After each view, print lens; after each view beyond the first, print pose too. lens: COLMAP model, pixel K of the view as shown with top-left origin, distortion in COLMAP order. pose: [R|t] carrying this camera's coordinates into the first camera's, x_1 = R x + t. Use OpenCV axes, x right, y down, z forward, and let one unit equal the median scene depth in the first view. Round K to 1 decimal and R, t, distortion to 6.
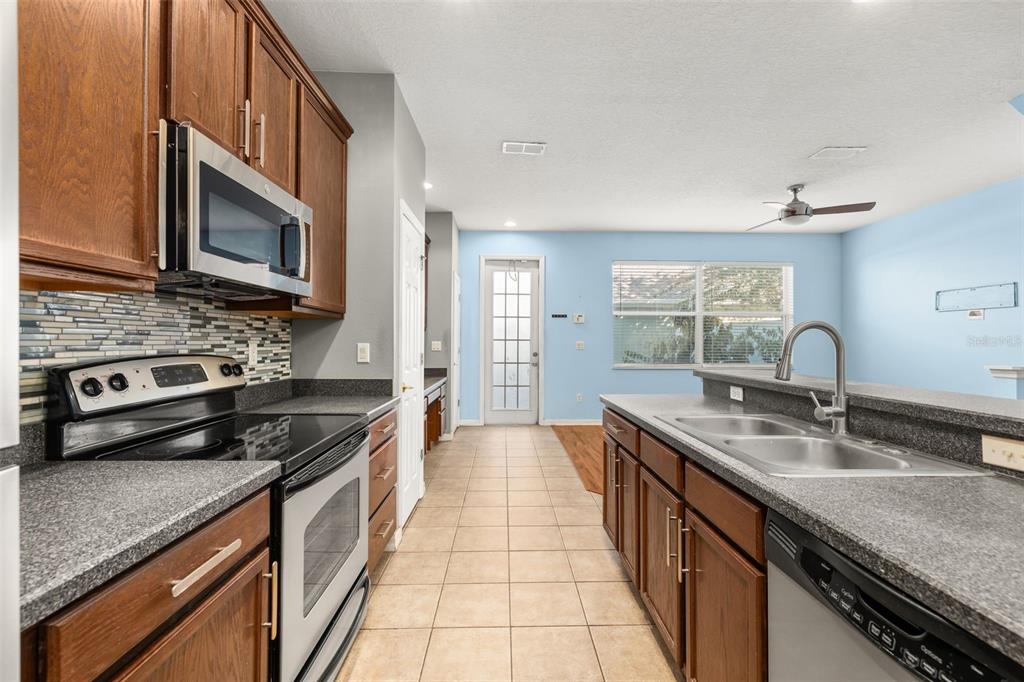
lens RADIAL K [[431.9, 0, 513.8], [0, 431.9, 335.5], [0, 0, 1]] dist [0.003205, -0.001197]
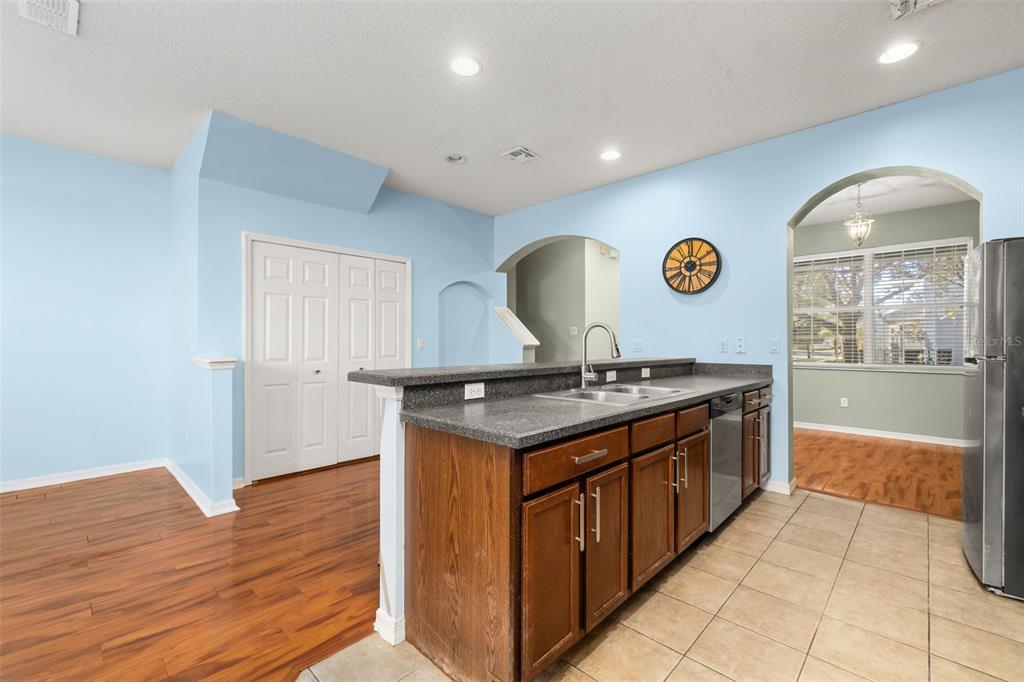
lens RADIAL K [[431.9, 0, 513.4], [0, 431.9, 340.4], [0, 0, 1]] dist [0.003205, -0.001197]
pose [[-0.708727, -0.000078, 0.705483, -0.173542], [-0.012047, 0.999856, -0.011992, 0.040481], [-0.705380, -0.016998, -0.708625, 1.611305]]
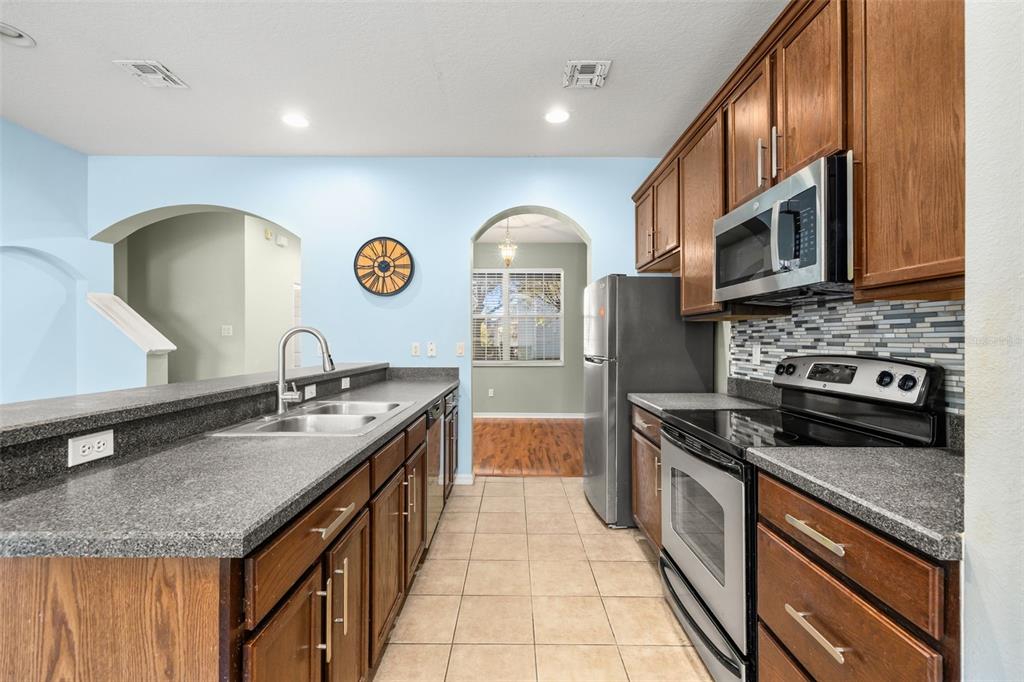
lens RADIAL K [[431.9, 0, 512.6], [0, 431.9, 339.5], [0, 0, 1]] dist [0.003205, -0.001197]
pose [[-0.999700, -0.002170, 0.024416, 0.018103], [-0.002548, 0.999878, -0.015424, 0.016595], [-0.024379, -0.015482, -0.999583, 1.521301]]
